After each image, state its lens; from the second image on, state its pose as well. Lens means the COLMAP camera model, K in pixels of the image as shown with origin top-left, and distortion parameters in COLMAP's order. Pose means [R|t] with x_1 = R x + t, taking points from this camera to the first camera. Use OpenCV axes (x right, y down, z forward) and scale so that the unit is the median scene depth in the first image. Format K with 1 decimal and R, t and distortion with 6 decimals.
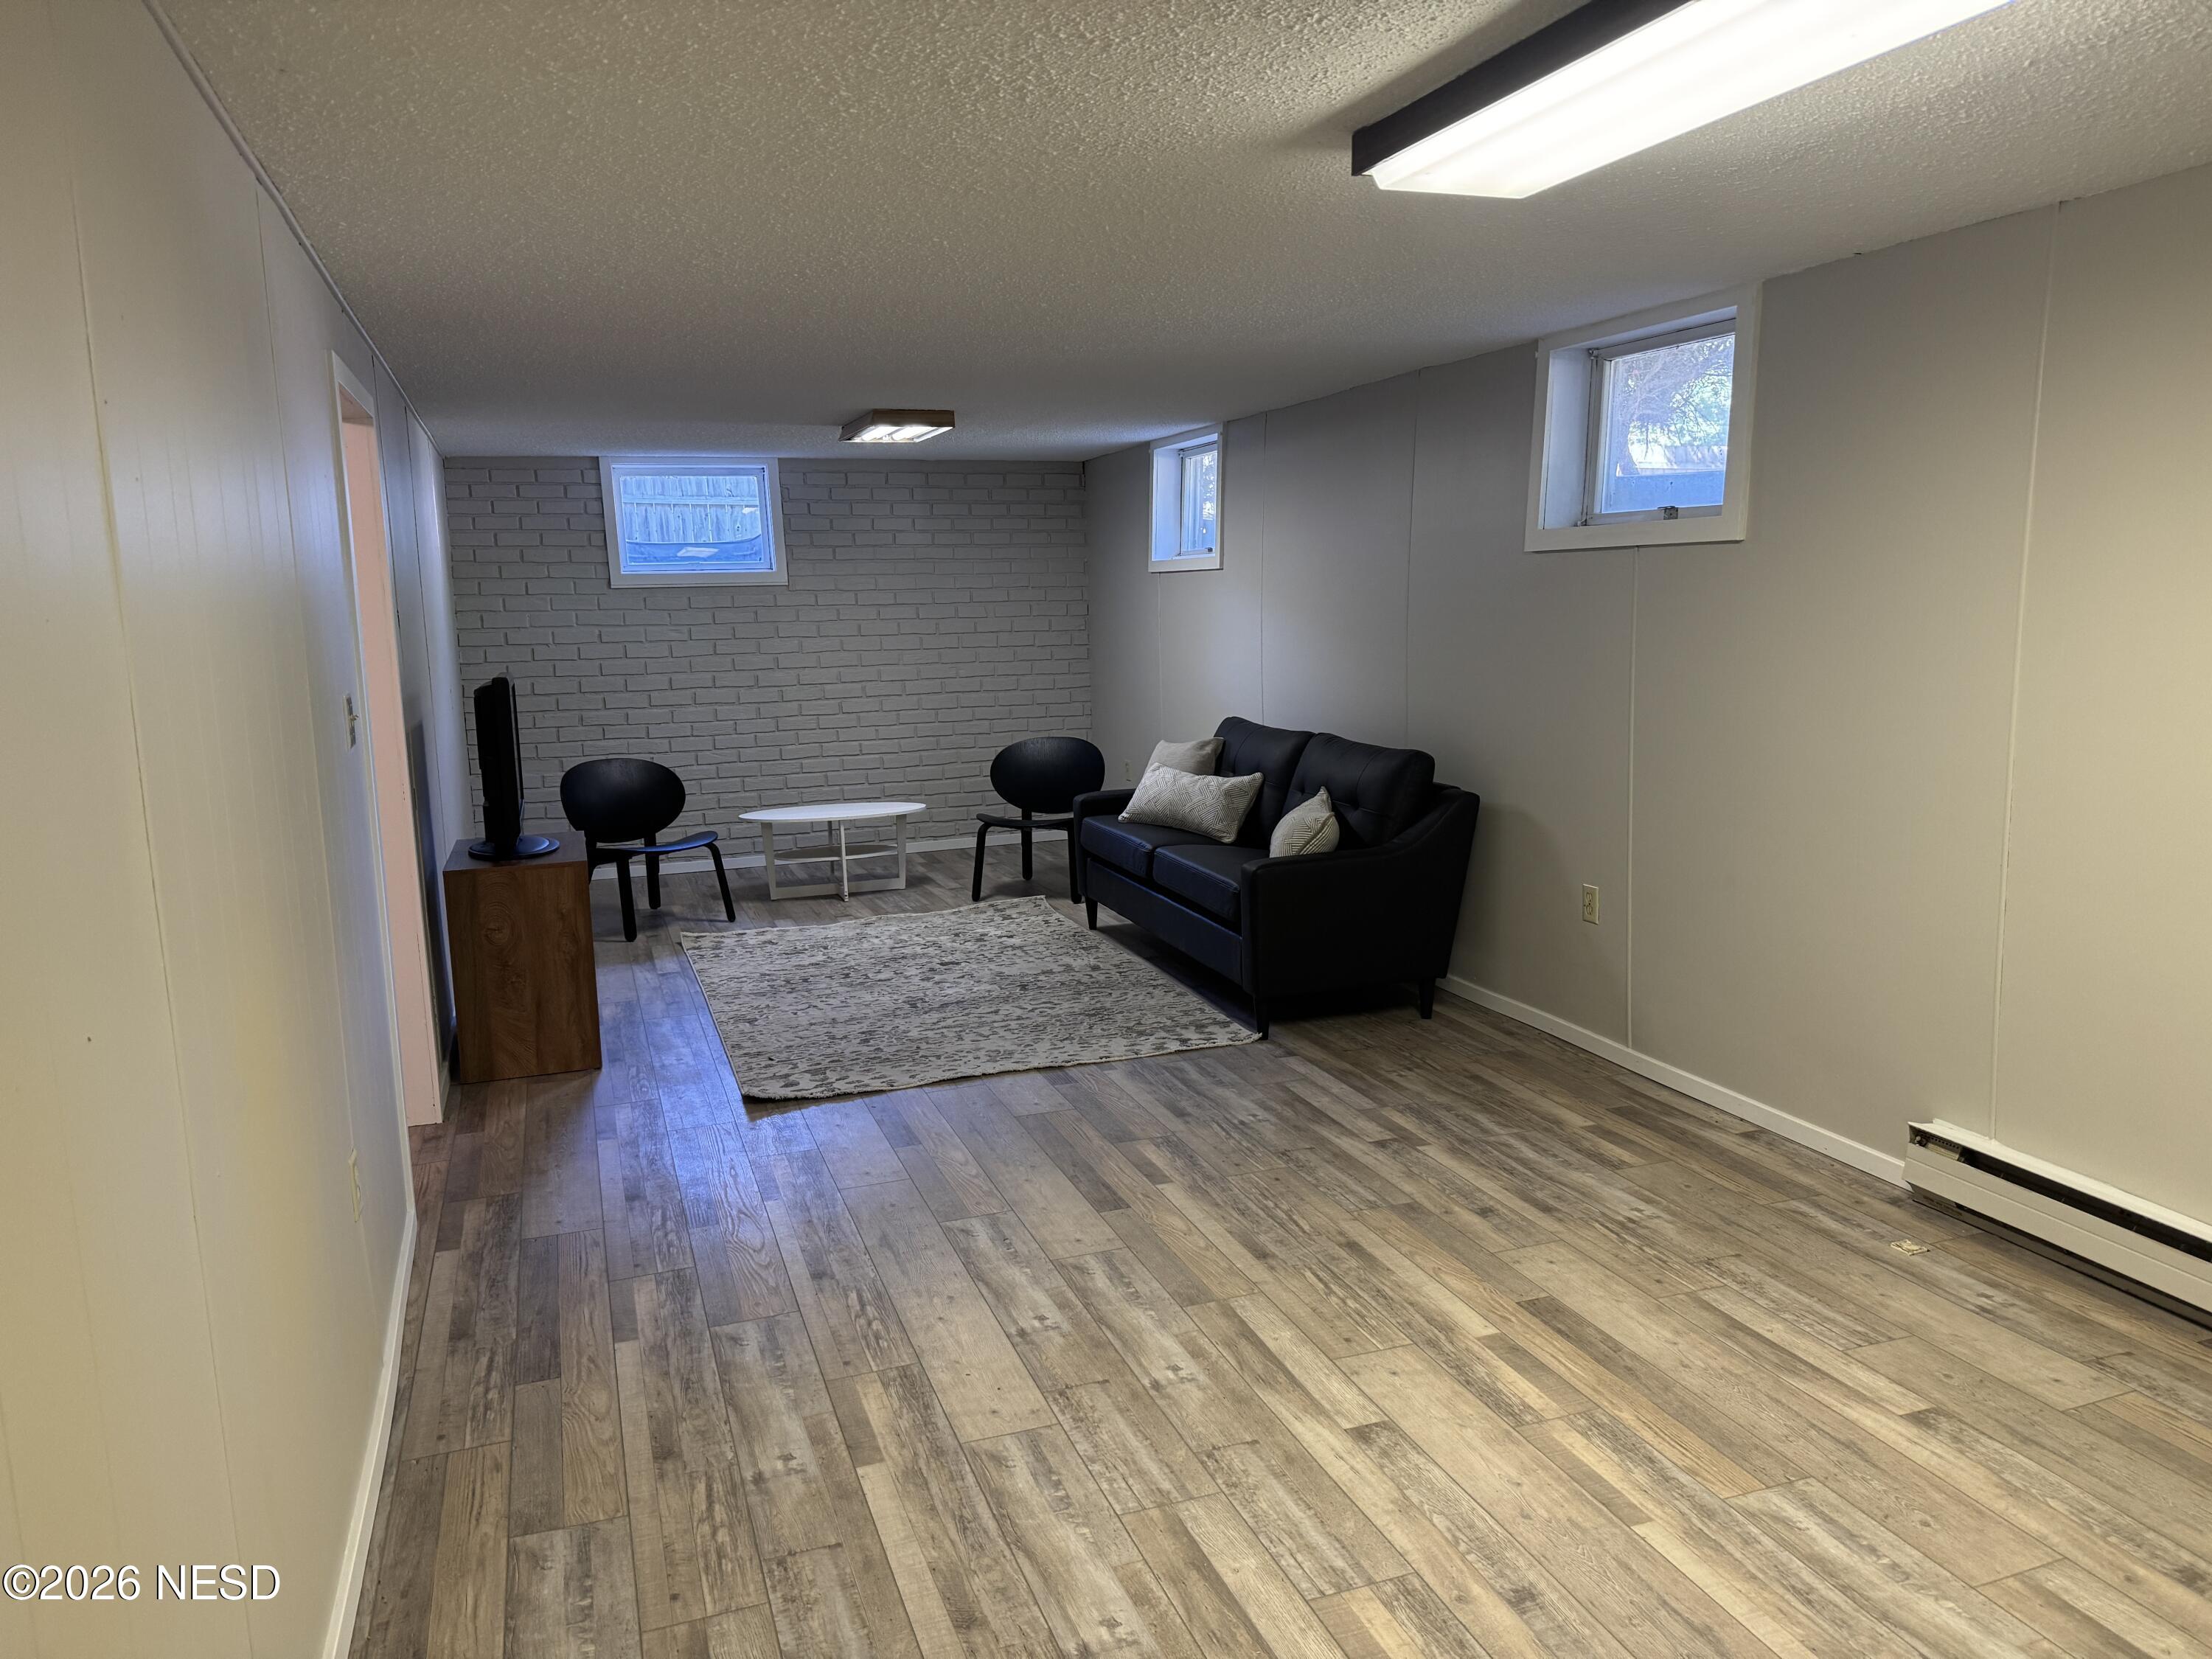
lens RADIAL K [[1513.9, 0, 1110.0], [0, 1513.9, 839.8], [0, 0, 1]] dist [0.142699, -0.227721]
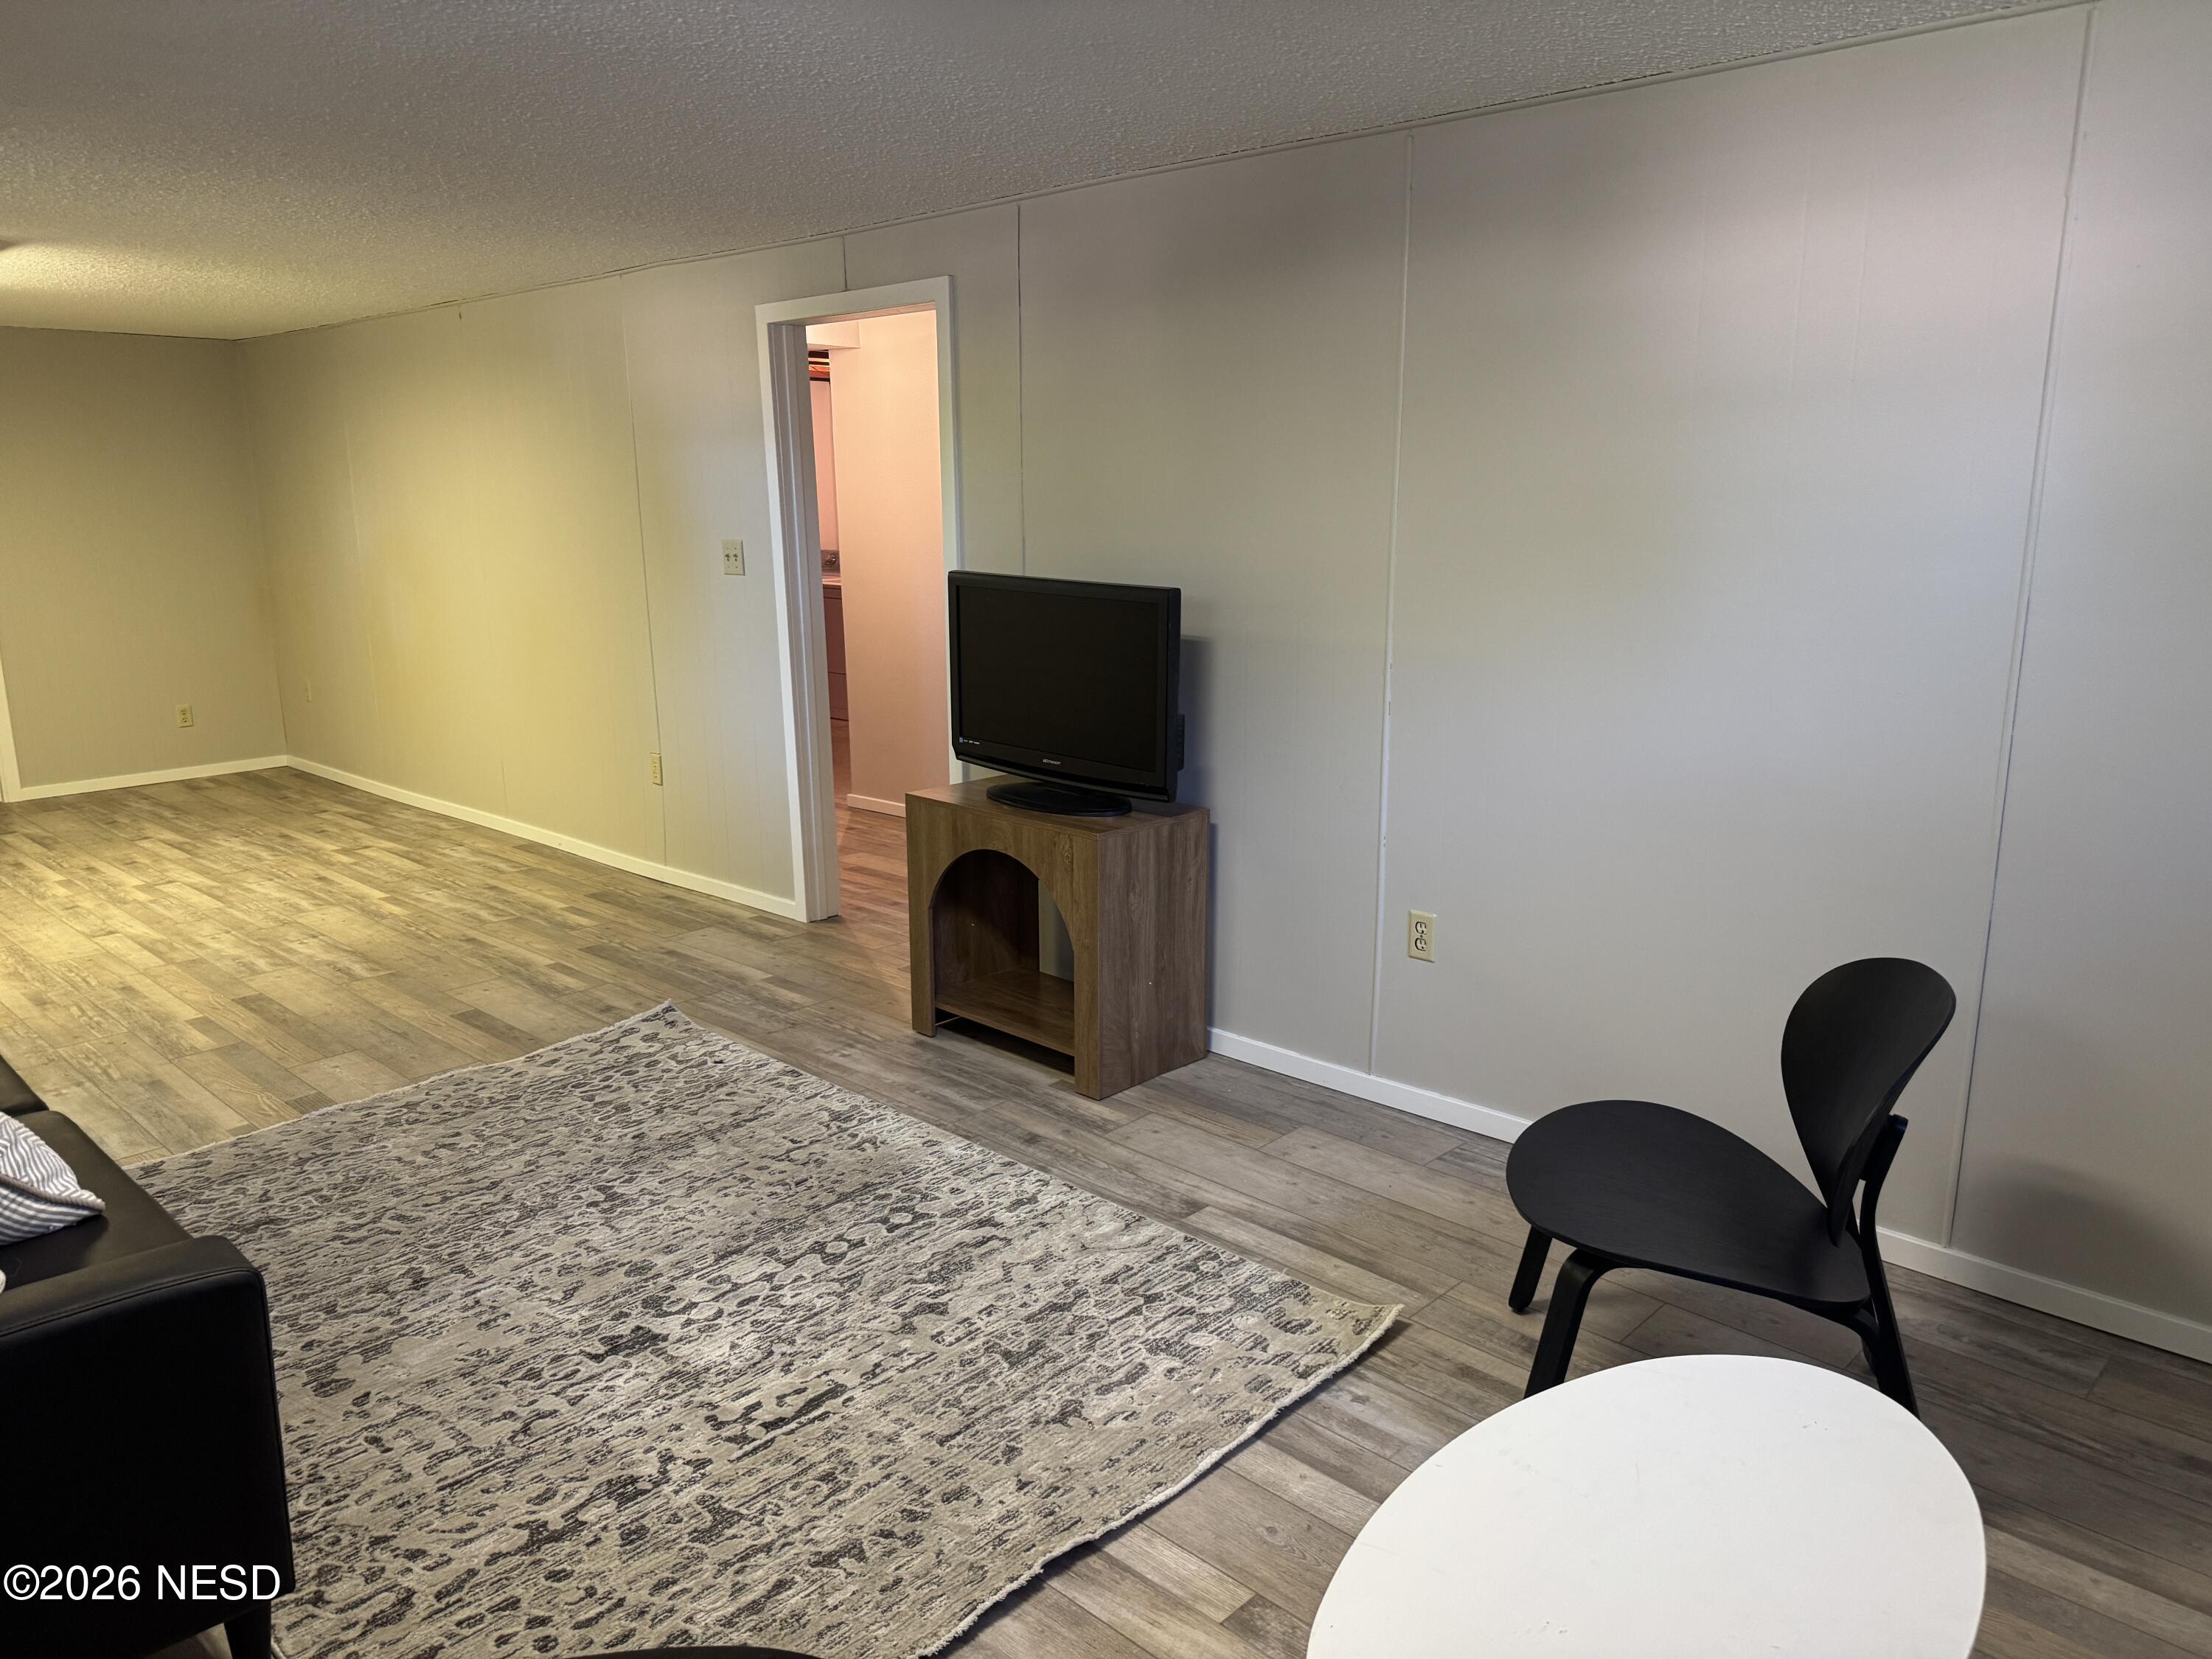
lens RADIAL K [[1592.5, 0, 1158.9], [0, 1592.5, 836.7], [0, 0, 1]] dist [0.024547, -0.046913]
pose [[-0.884947, 0.134931, -0.445717, -0.078147], [-0.042125, 0.929987, 0.365170, -0.323720], [0.463783, 0.341932, -0.817305, 1.998497]]
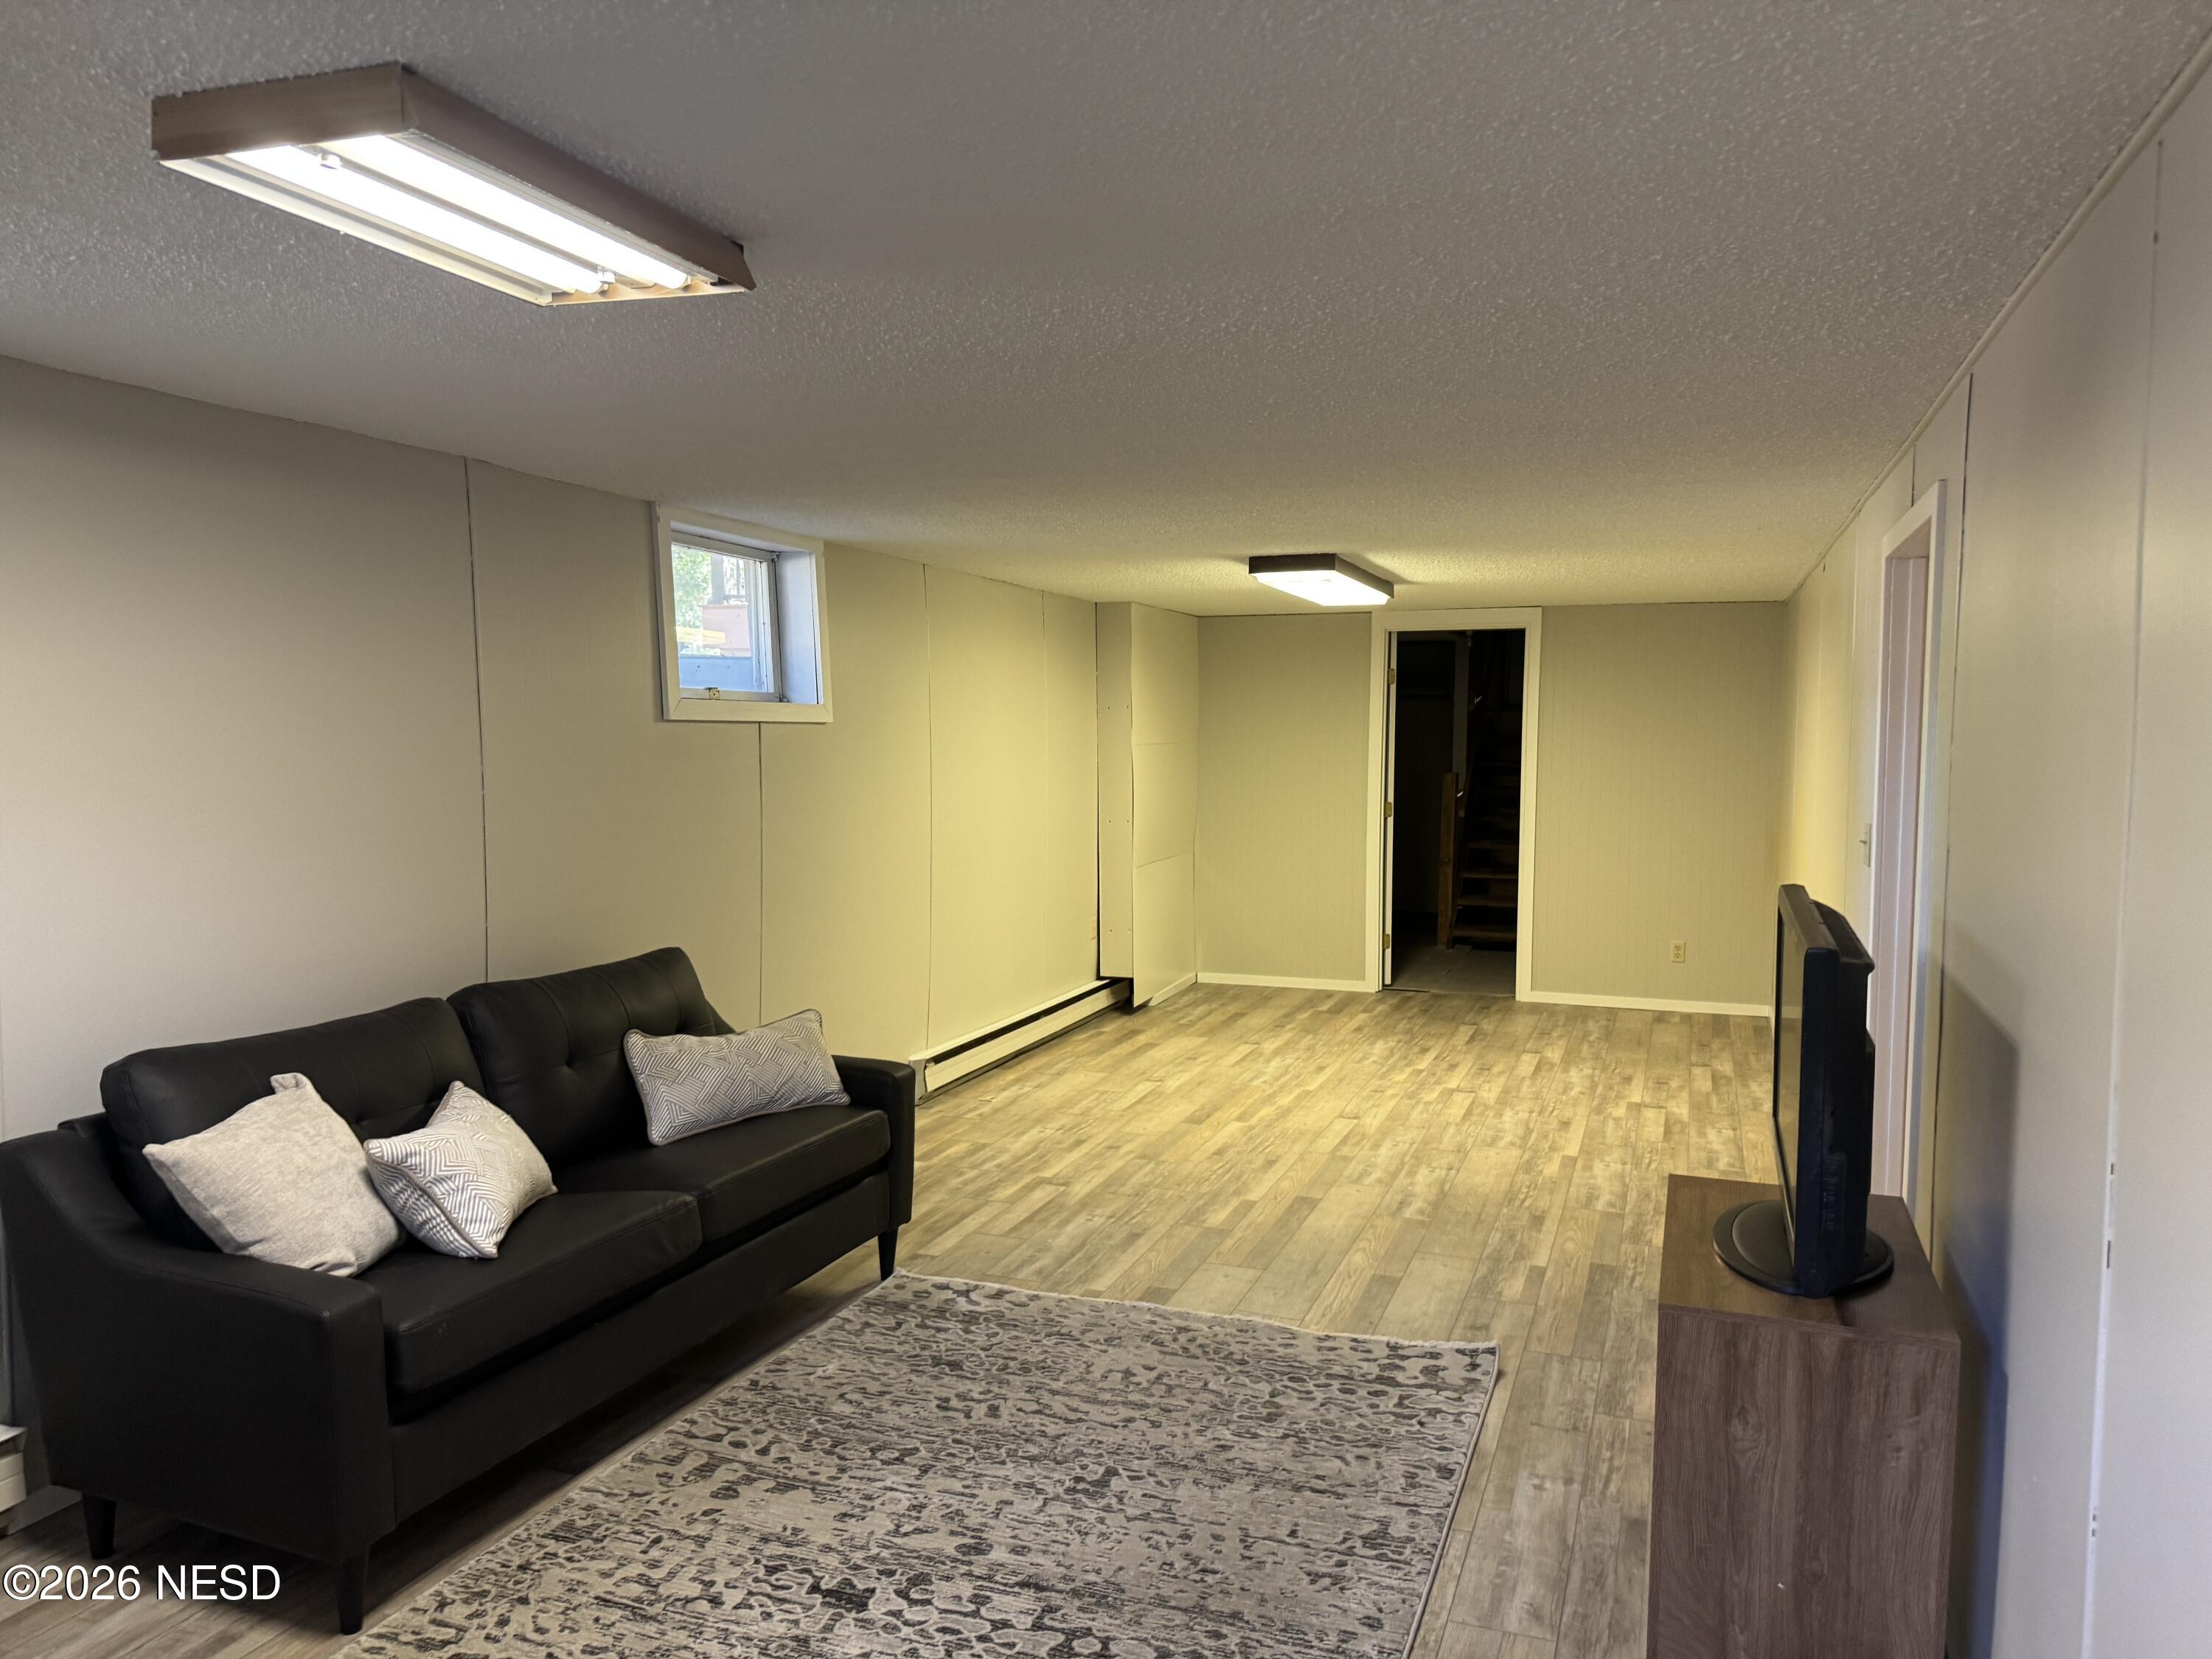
lens RADIAL K [[1564.3, 0, 1059.9], [0, 1564.3, 796.7], [0, 0, 1]] dist [0.148648, -0.256753]
pose [[-0.746620, -0.005734, 0.665227, -0.657595], [0.123727, 0.981319, 0.147325, -0.296494], [-0.653644, 0.192302, -0.731962, 1.798365]]
